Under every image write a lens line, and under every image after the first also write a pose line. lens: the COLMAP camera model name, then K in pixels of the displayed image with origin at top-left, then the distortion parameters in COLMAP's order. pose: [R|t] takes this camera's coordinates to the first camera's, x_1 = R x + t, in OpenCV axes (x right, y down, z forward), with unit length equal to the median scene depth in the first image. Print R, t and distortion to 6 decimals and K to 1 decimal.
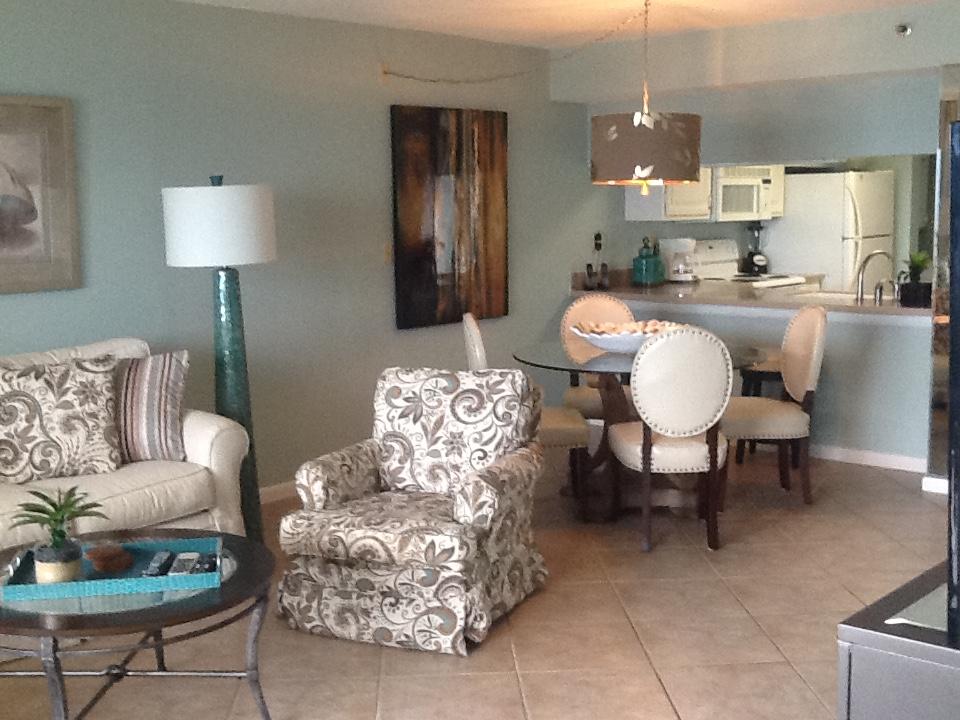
lens RADIAL K [[1195.8, 0, 480.0], [0, 1195.8, 360.0], [0, 0, 1]] dist [0.003126, 0.009445]
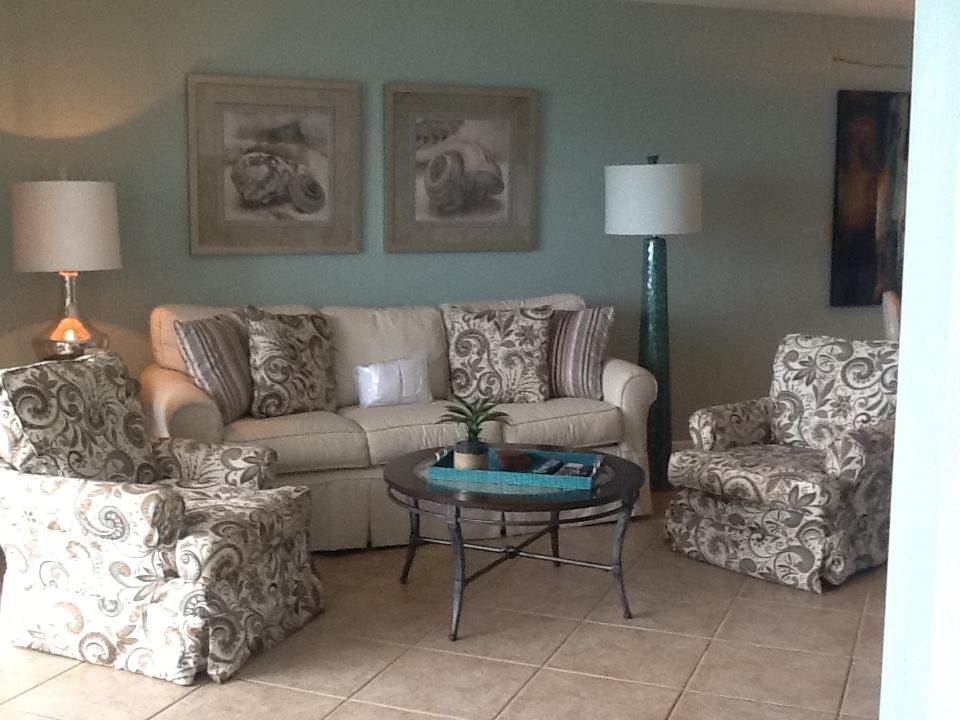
lens RADIAL K [[1195.8, 0, 480.0], [0, 1195.8, 360.0], [0, 0, 1]] dist [0.003126, 0.009445]
pose [[0.911689, 0.076125, -0.403767, 0.116612], [-0.071738, 0.997084, 0.026007, 0.024395], [0.404570, 0.005255, 0.914492, -0.117158]]
